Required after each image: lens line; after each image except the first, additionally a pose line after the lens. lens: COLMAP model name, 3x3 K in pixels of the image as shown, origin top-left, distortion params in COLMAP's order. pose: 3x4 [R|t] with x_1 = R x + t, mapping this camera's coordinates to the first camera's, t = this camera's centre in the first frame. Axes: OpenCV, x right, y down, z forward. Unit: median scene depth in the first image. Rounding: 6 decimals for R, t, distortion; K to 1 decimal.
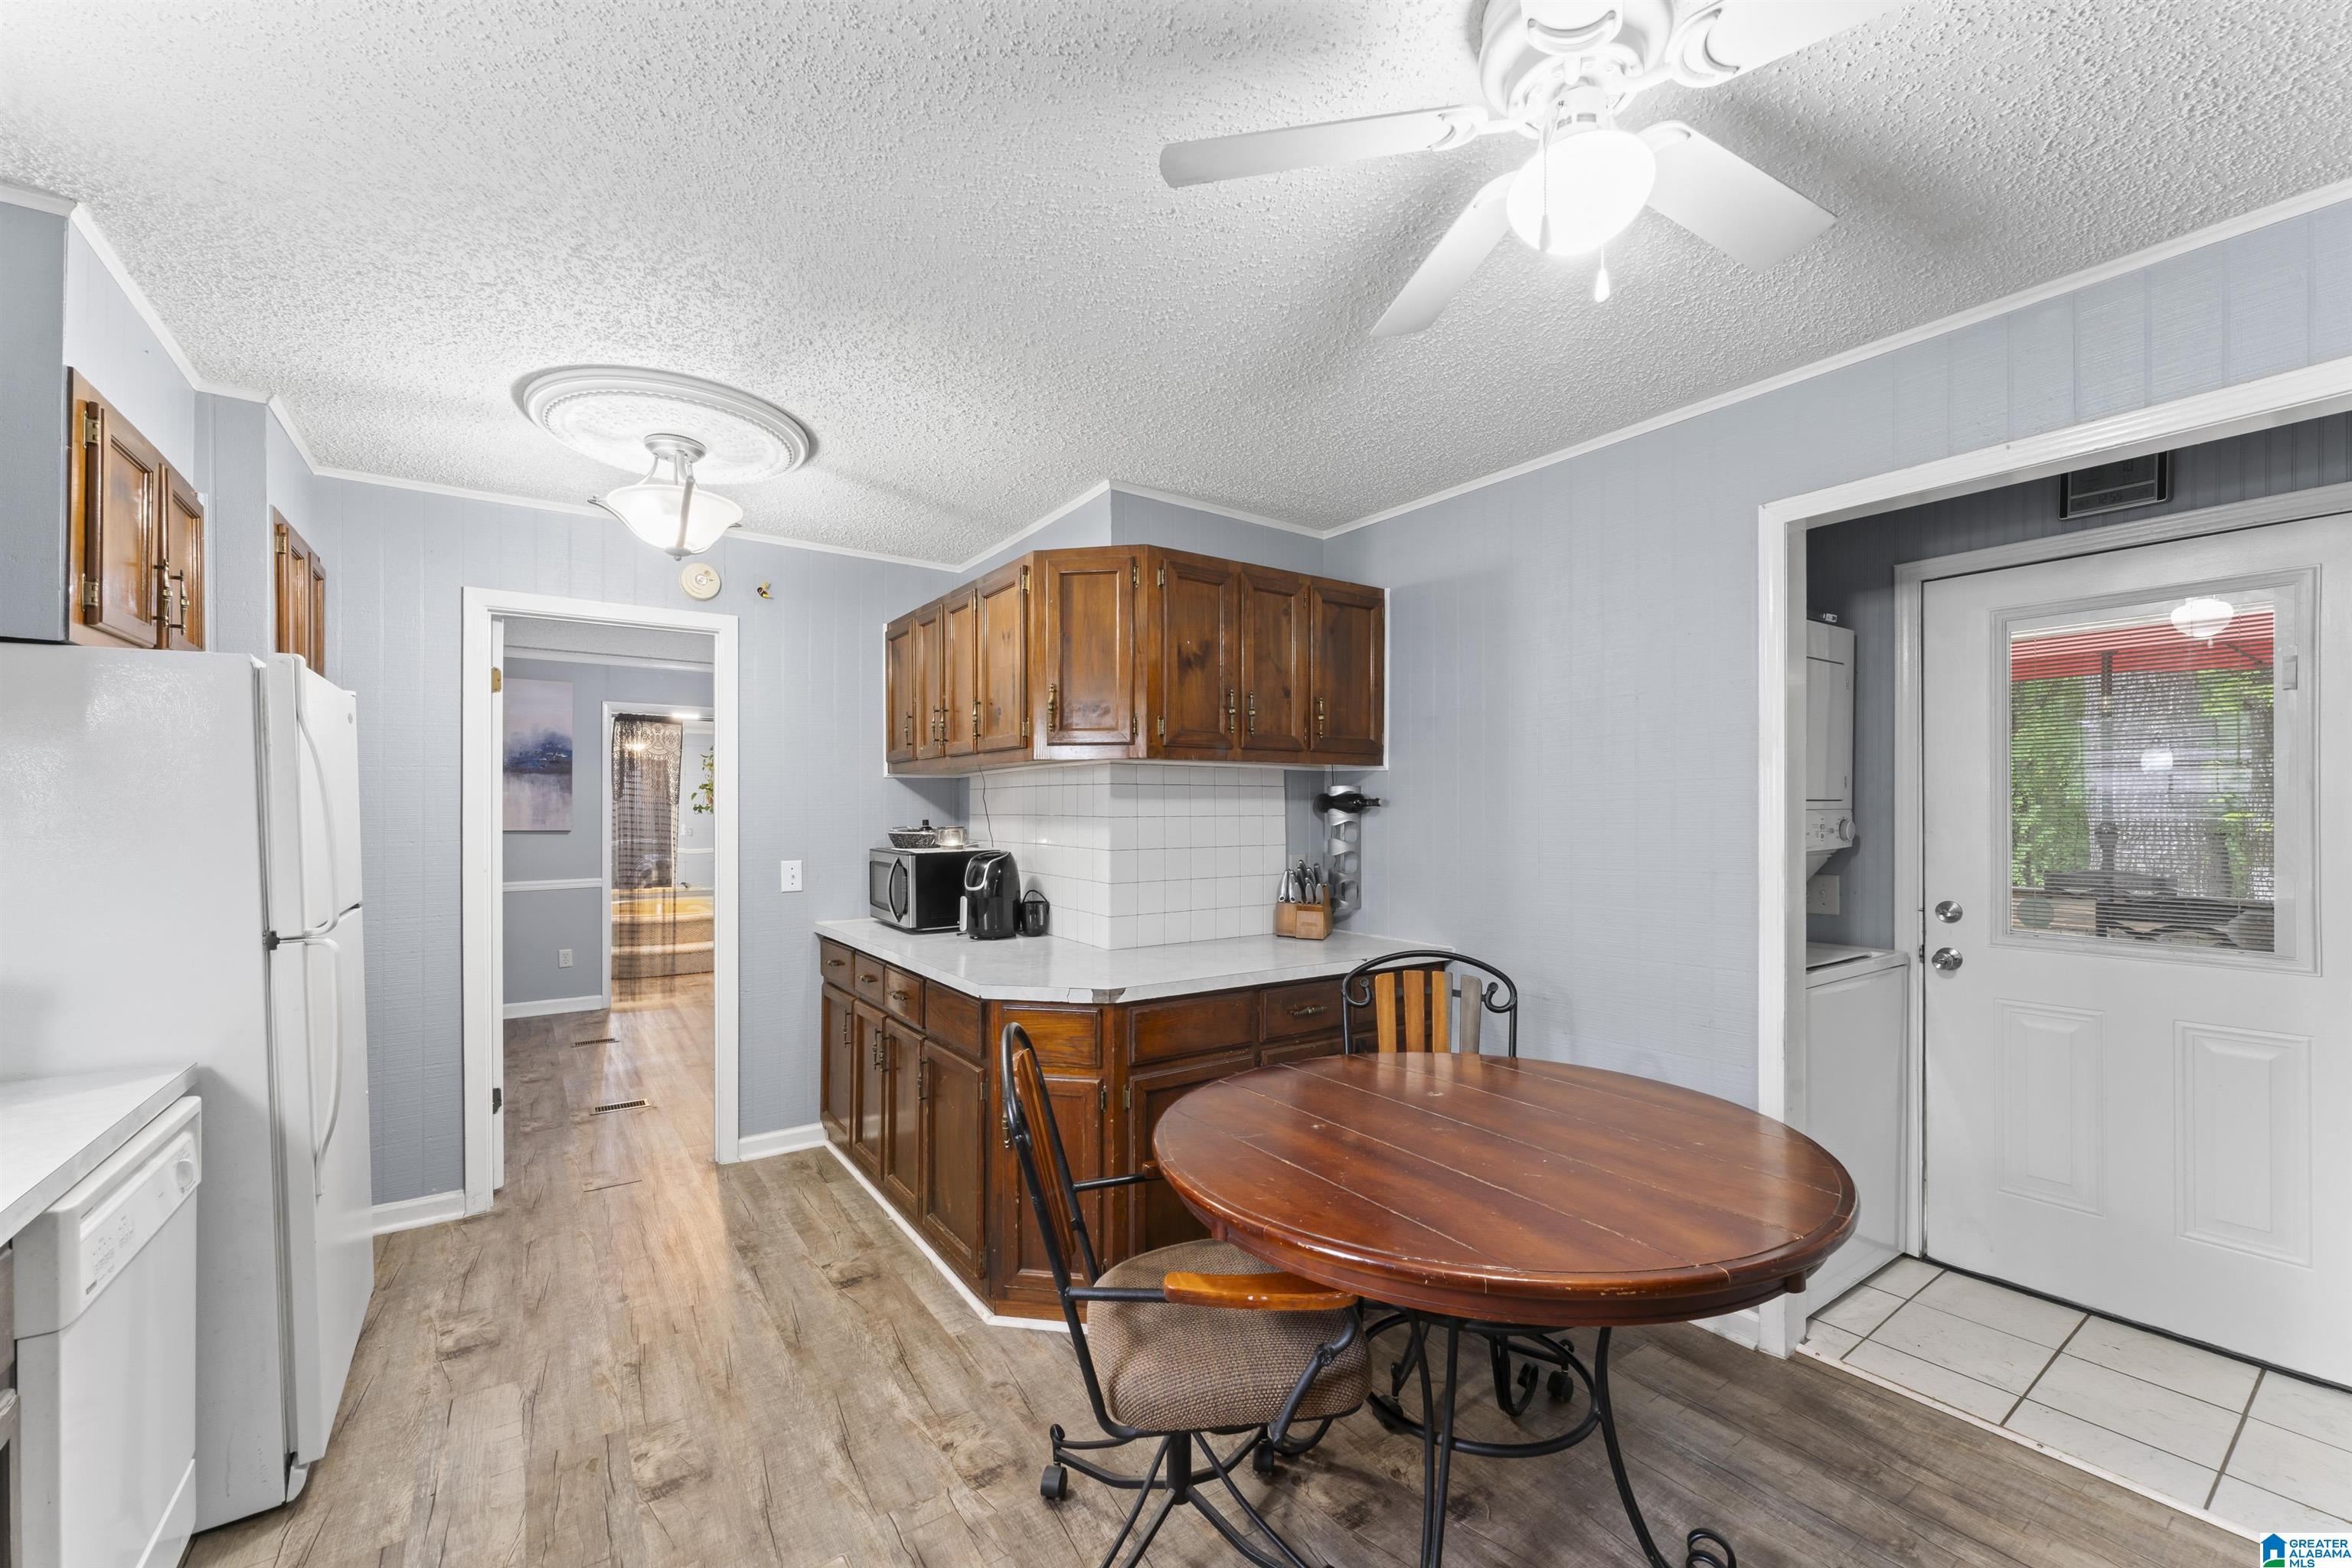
lens RADIAL K [[949.4, 0, 1180.9], [0, 949.4, 816.0], [0, 0, 1]] dist [-0.000650, 0.000020]
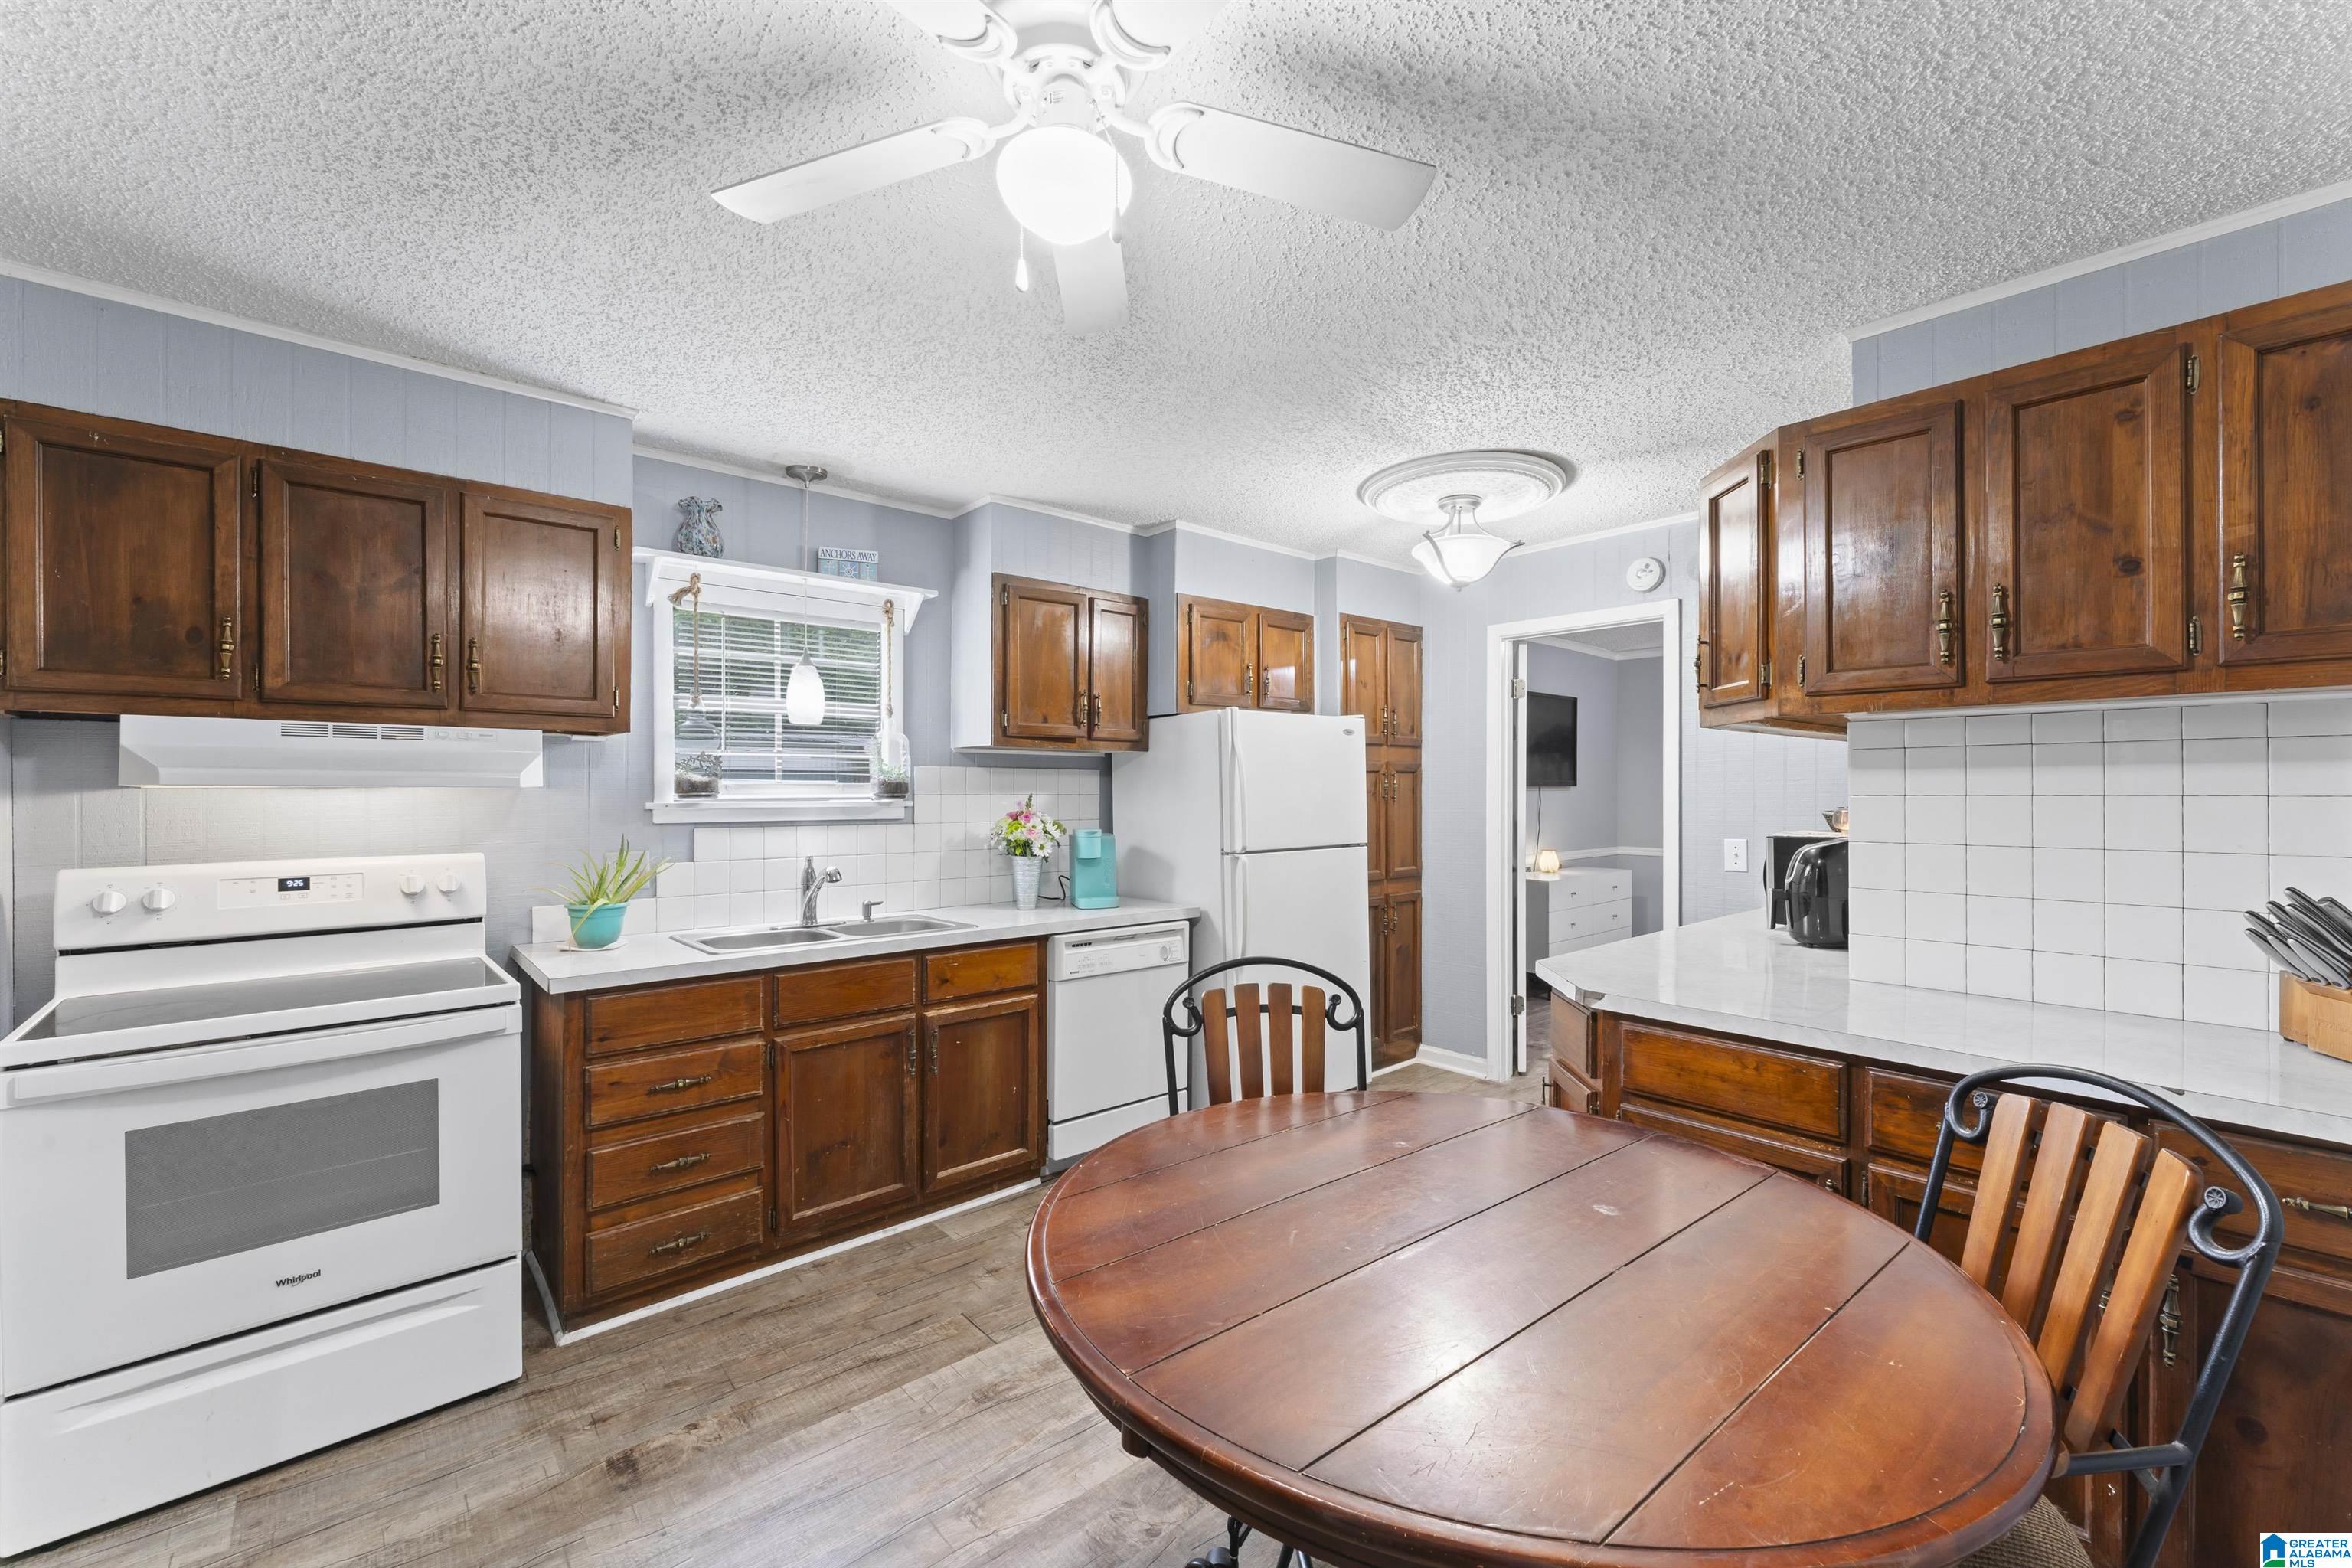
lens RADIAL K [[980.5, 0, 1171.3], [0, 980.5, 794.8], [0, 0, 1]] dist [0.000327, 0.000092]
pose [[0.074234, 0.007123, -0.997215, 0.717913], [-0.004664, 0.999966, 0.006795, -0.001666], [0.997230, 0.004147, 0.074265, 0.487122]]
